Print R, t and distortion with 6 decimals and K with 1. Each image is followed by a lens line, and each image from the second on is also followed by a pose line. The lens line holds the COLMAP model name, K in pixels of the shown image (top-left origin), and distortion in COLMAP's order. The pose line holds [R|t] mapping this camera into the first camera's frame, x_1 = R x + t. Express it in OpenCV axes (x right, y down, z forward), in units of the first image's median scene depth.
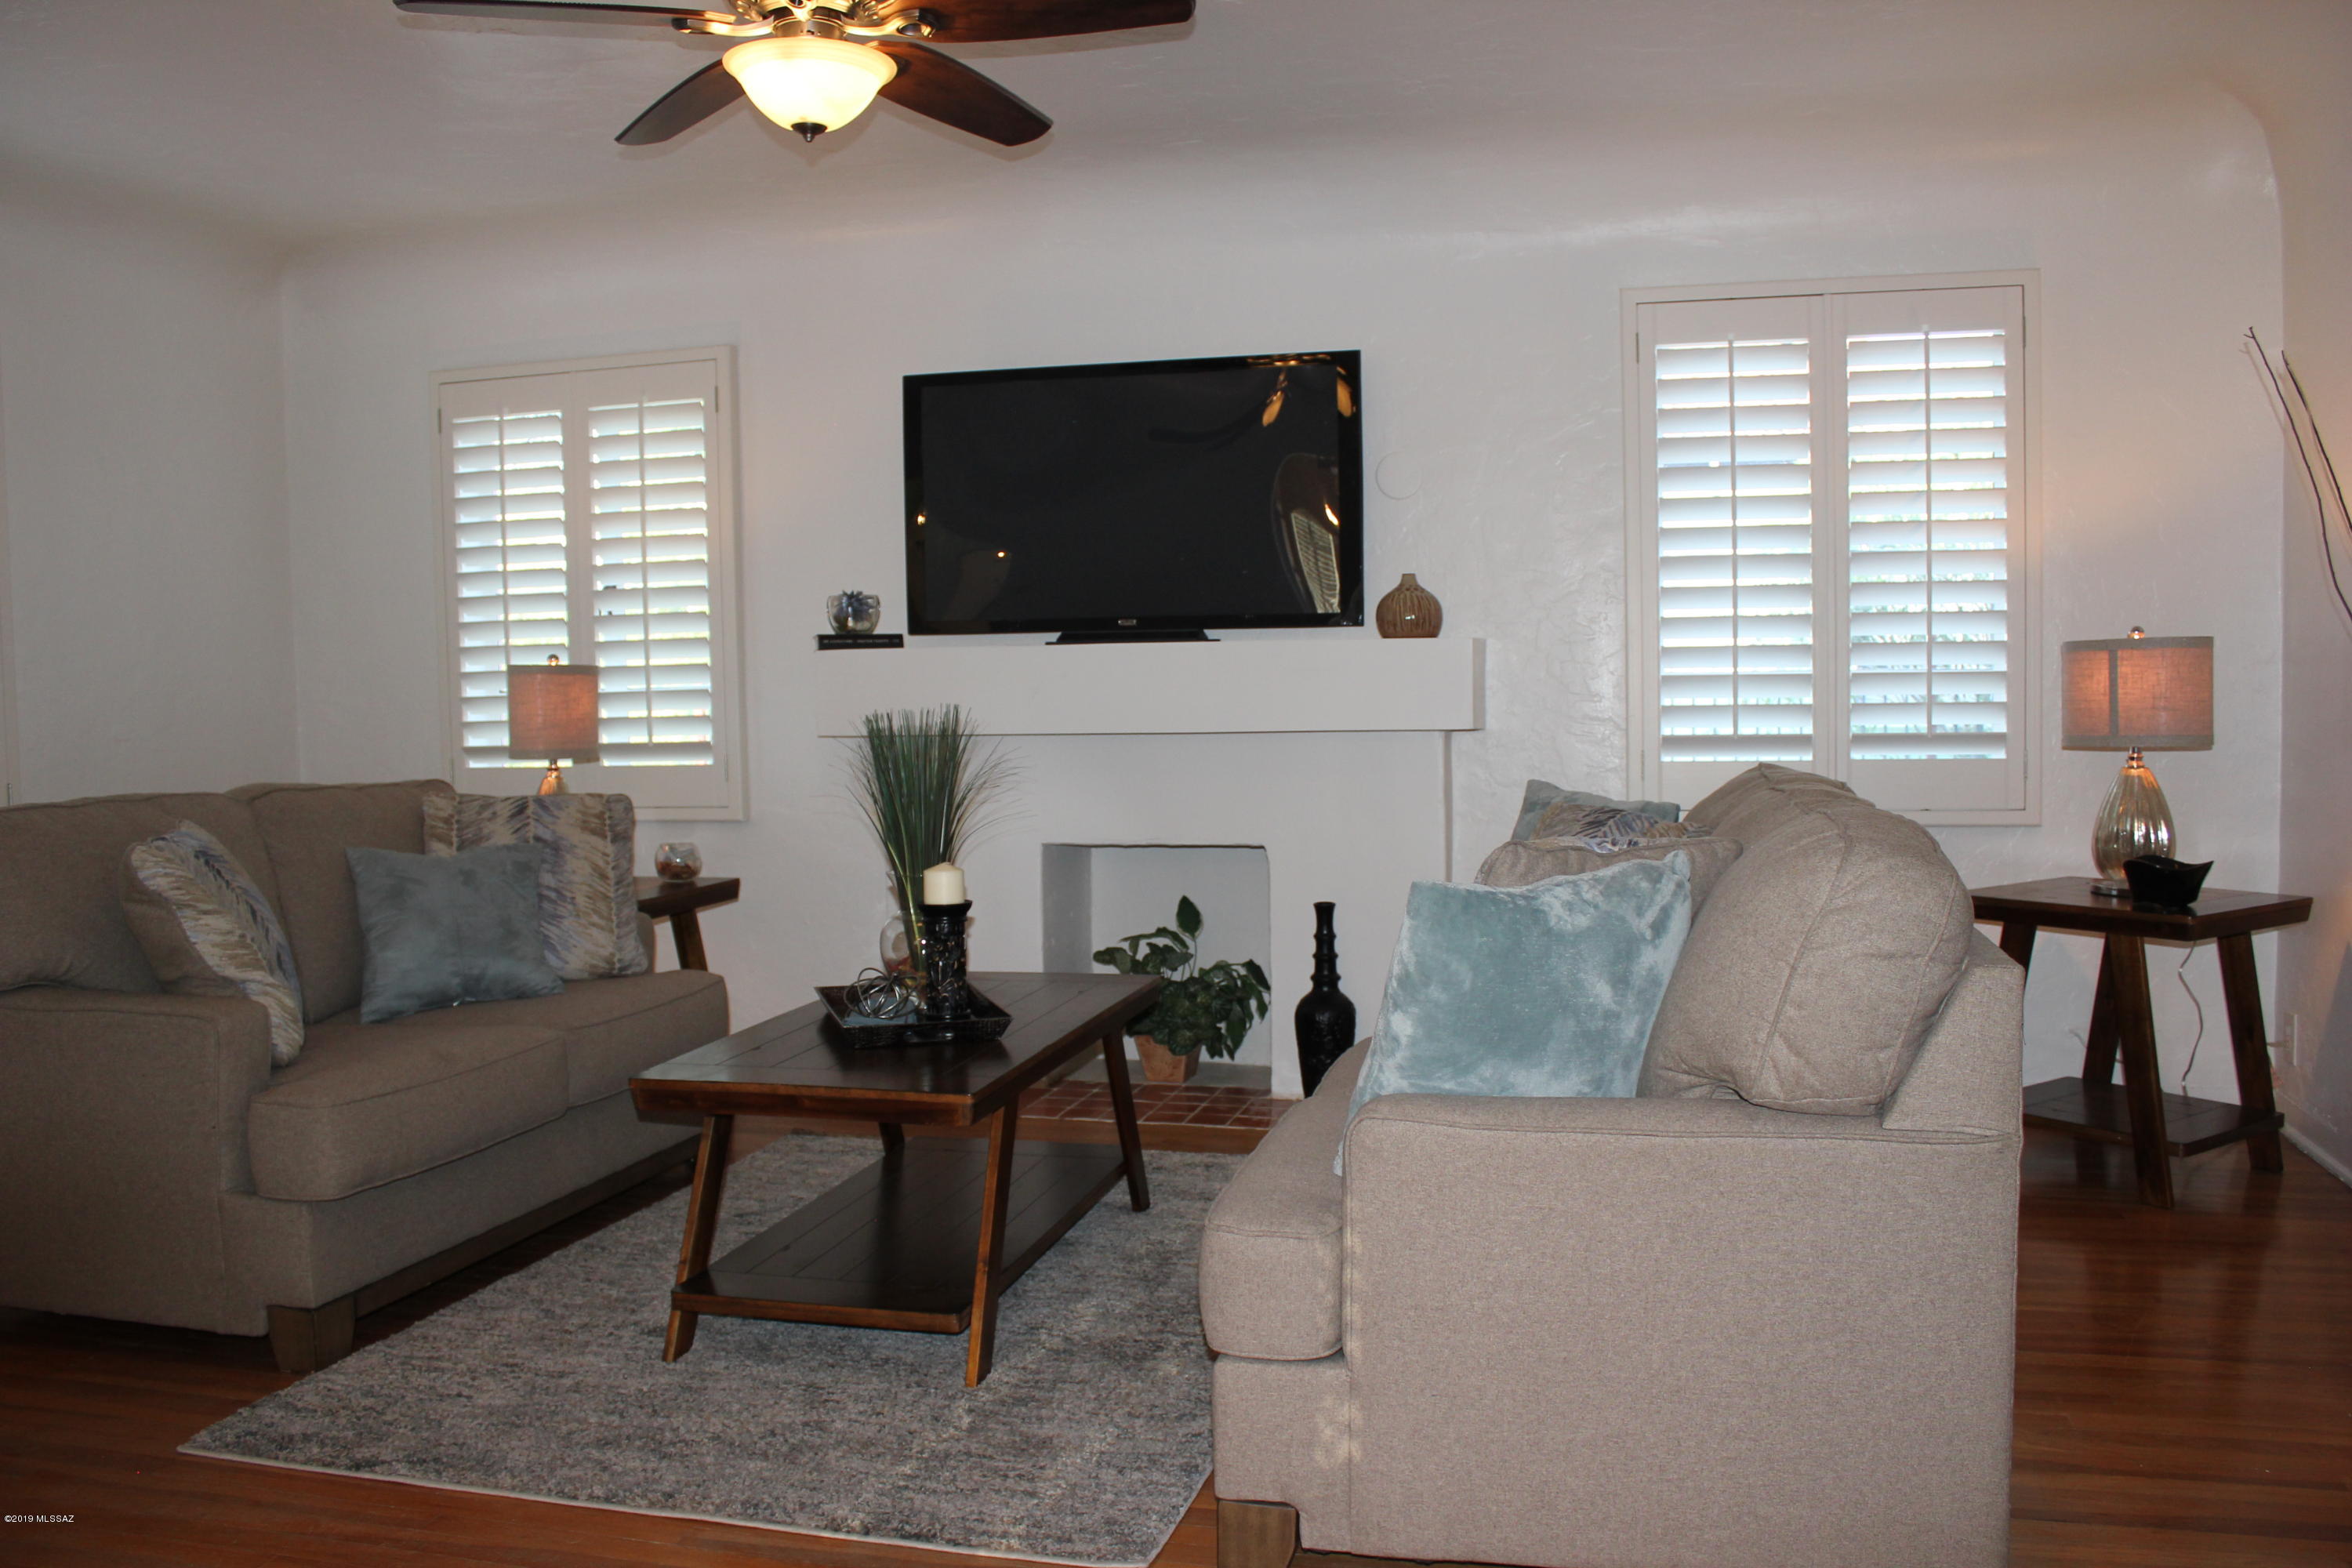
lens RADIAL K [[1954.8, 0, 1197.4], [0, 1954.8, 777.0], [0, 0, 1]] dist [-0.165054, 0.145366]
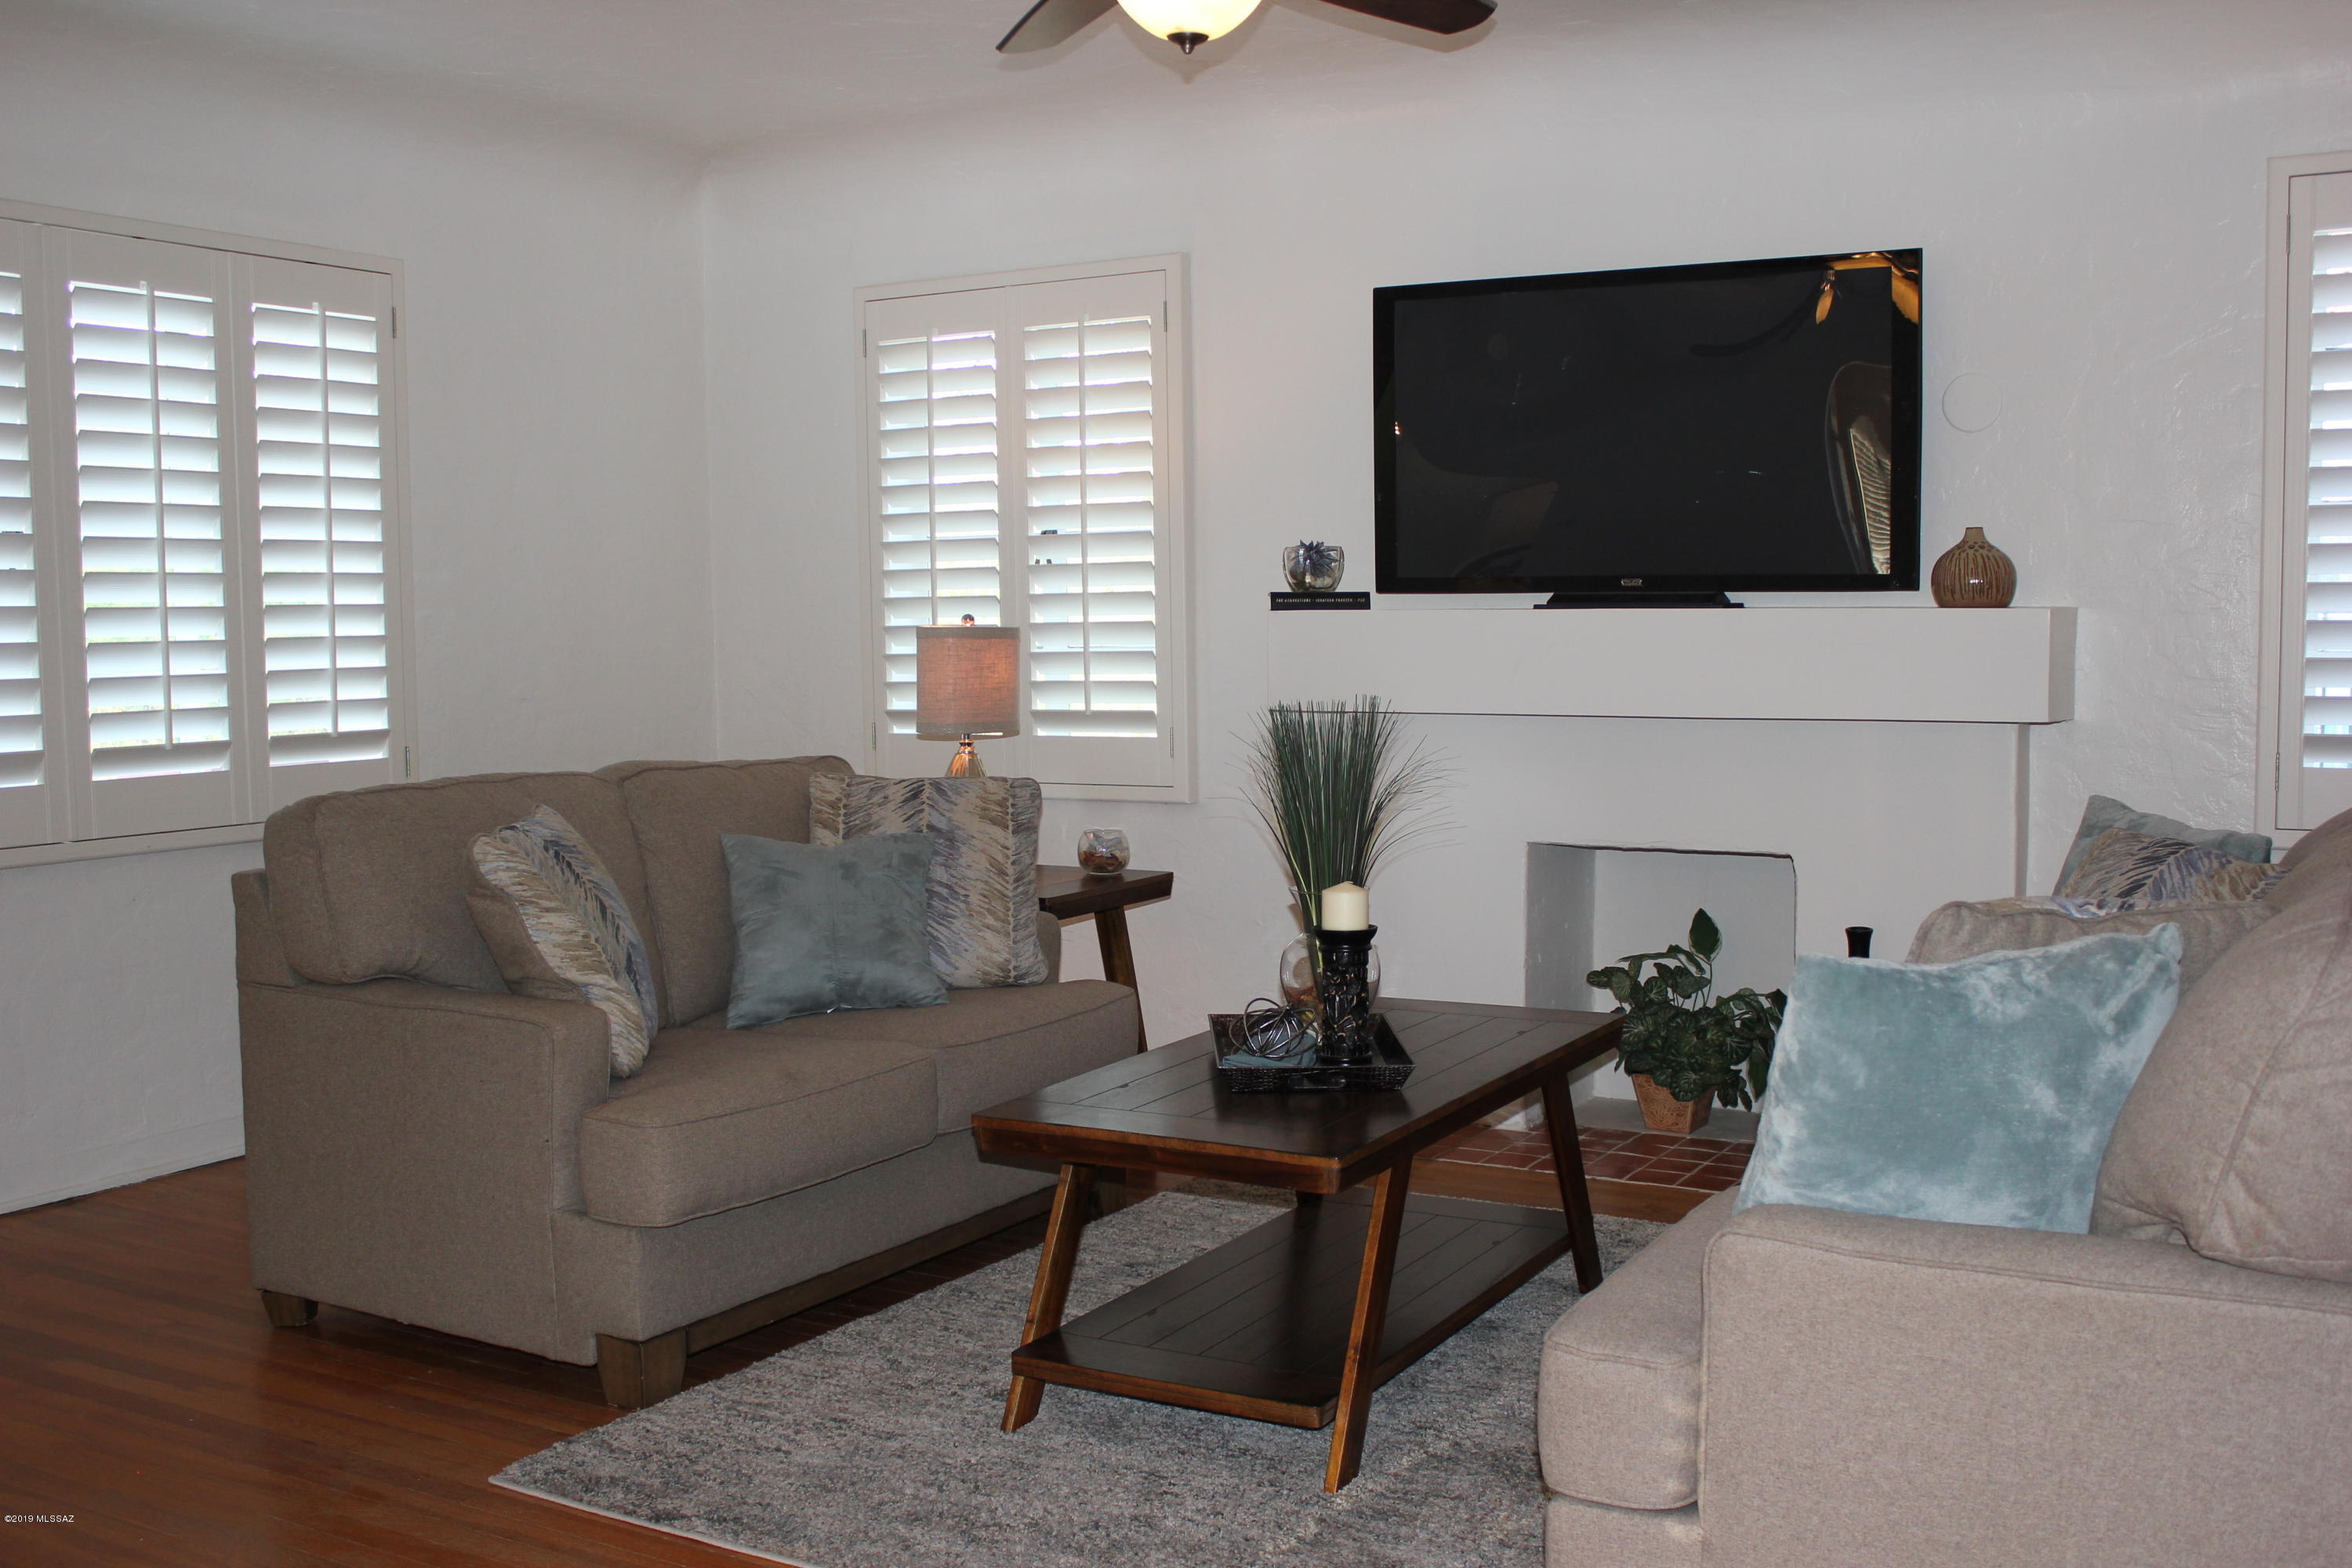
lens RADIAL K [[2346.3, 0, 1189.9], [0, 2346.3, 779.6], [0, 0, 1]] dist [-0.072054, 0.000000]
pose [[0.962149, 0.027001, -0.271184, 0.082077], [-0.019986, 0.999391, 0.028596, -0.028728], [0.271791, -0.022093, 0.962103, -0.022746]]
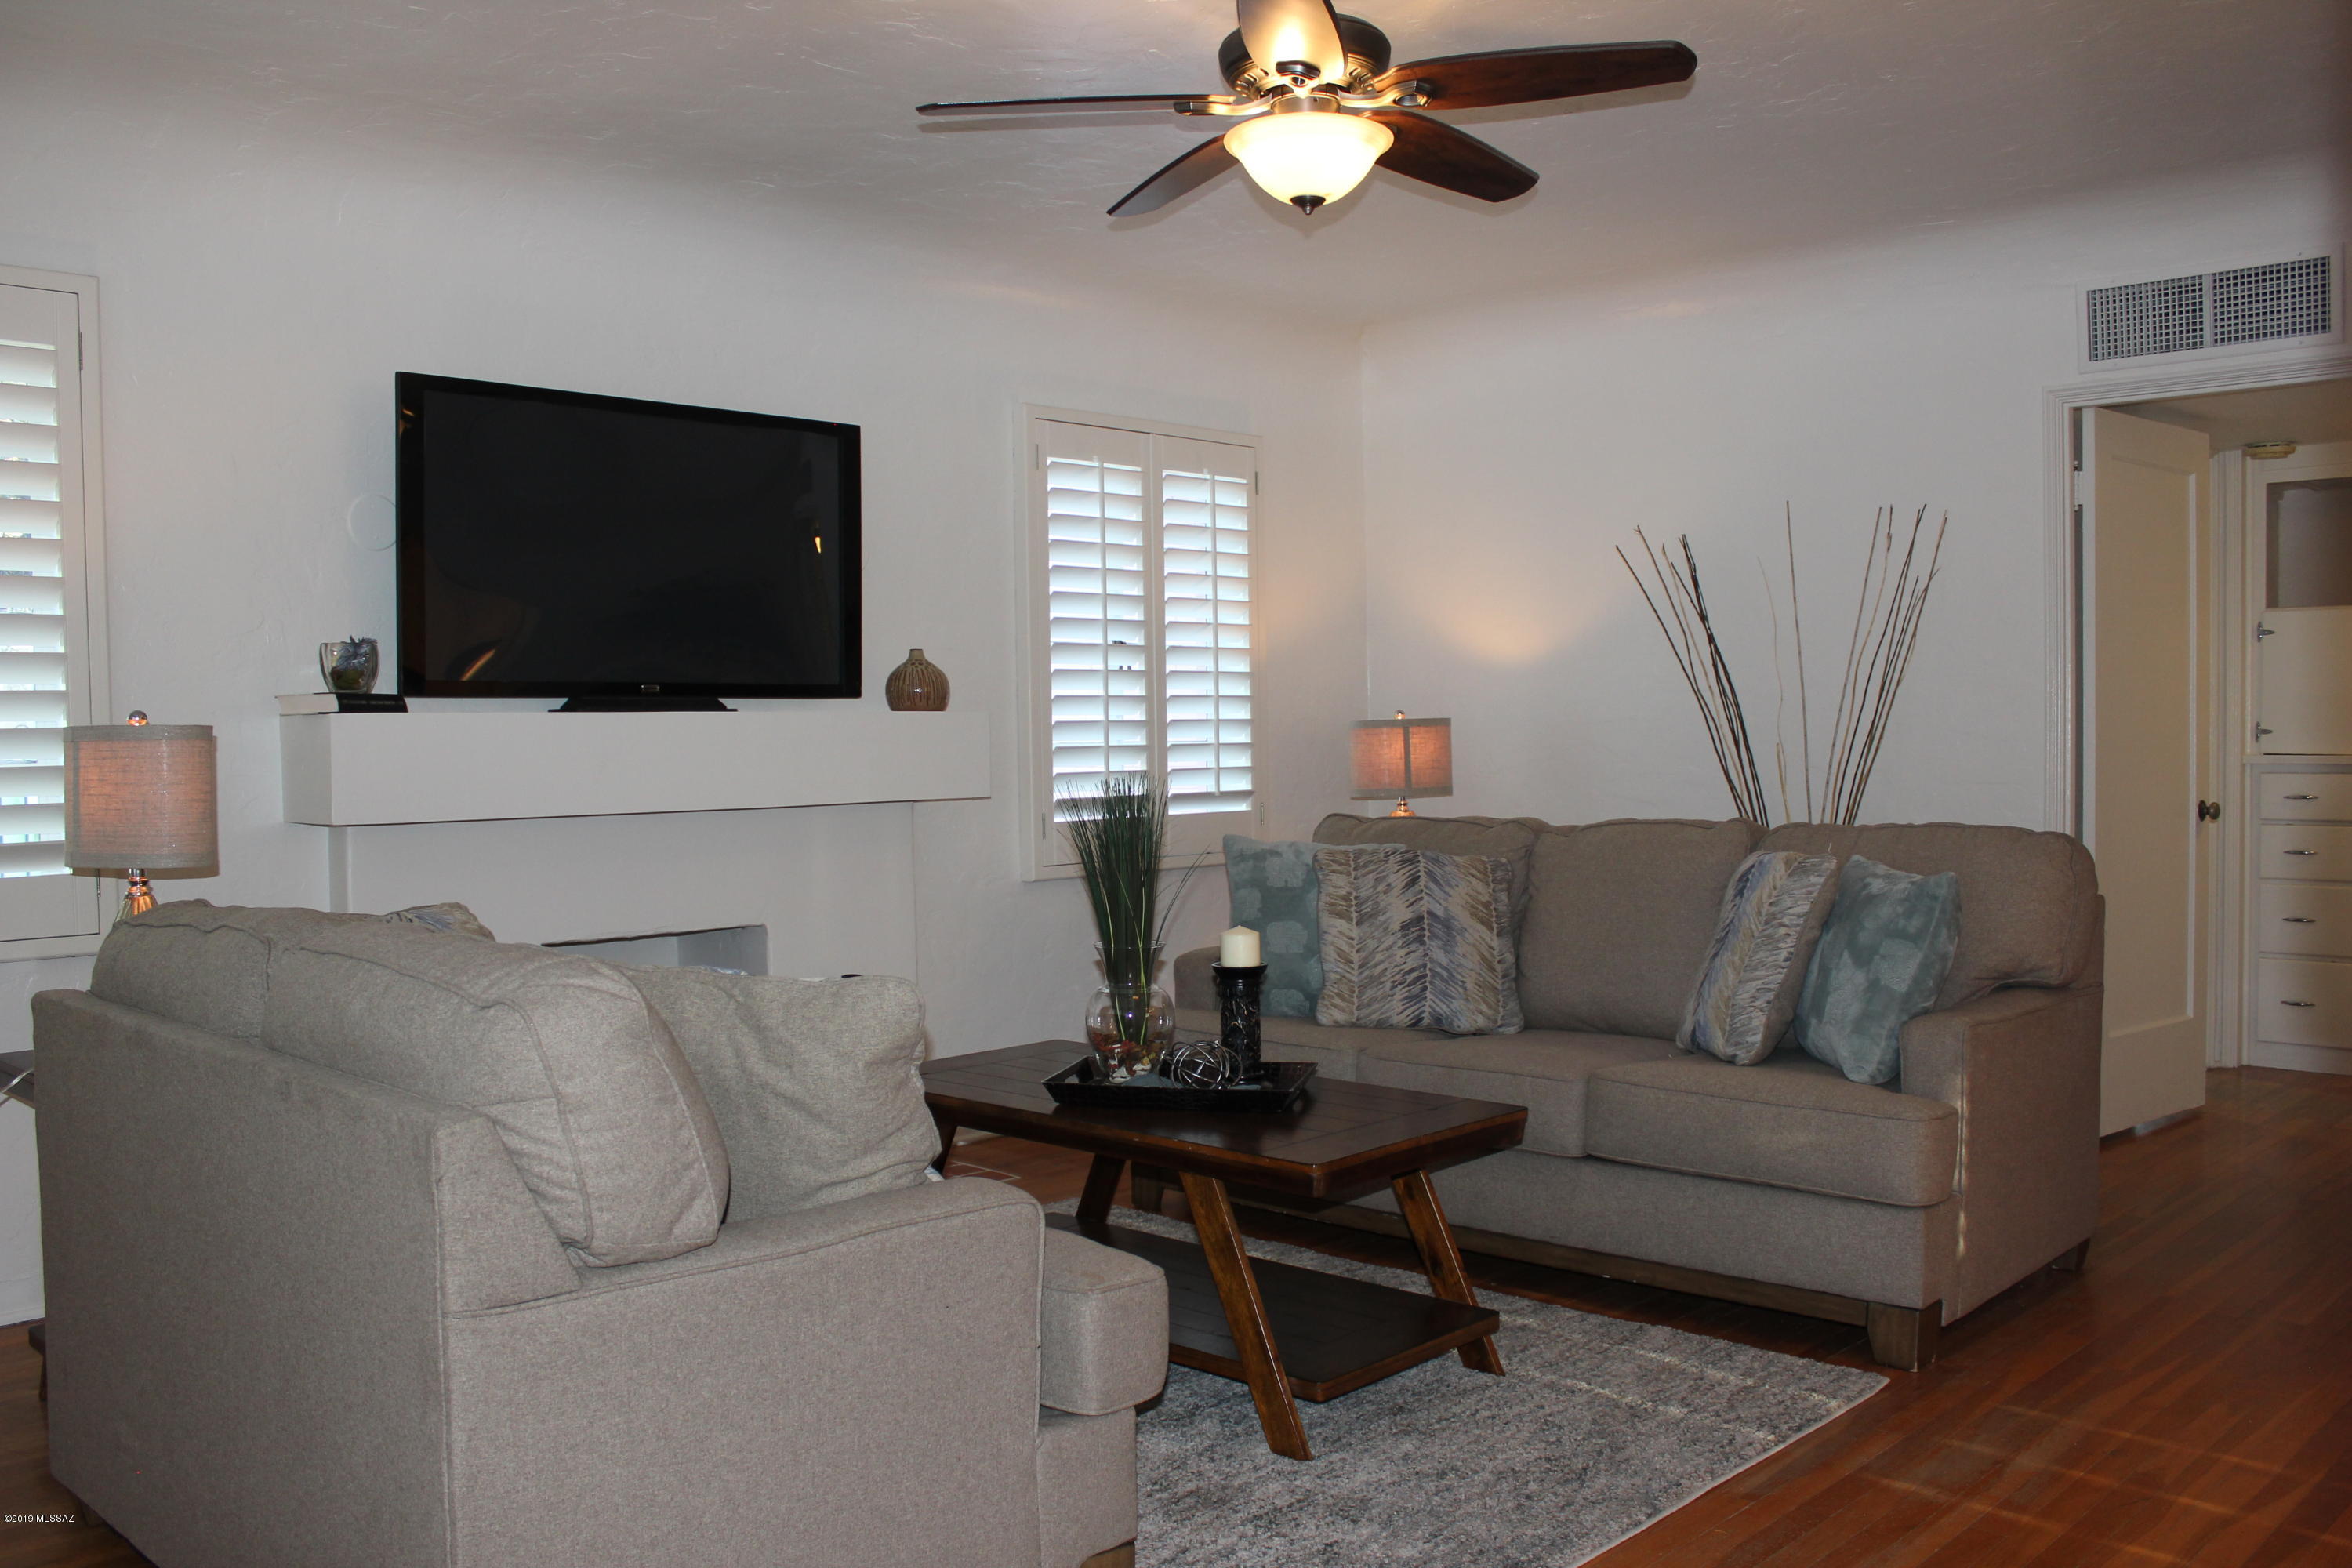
lens RADIAL K [[1954.8, 0, 1176.1], [0, 1954.8, 789.1], [0, 0, 1]] dist [-0.165054, 0.145366]
pose [[0.510286, -0.014839, 0.859877, -0.995075], [0.049501, 0.998700, -0.012142, -0.015010], [-0.858579, 0.048761, 0.510357, 0.502454]]
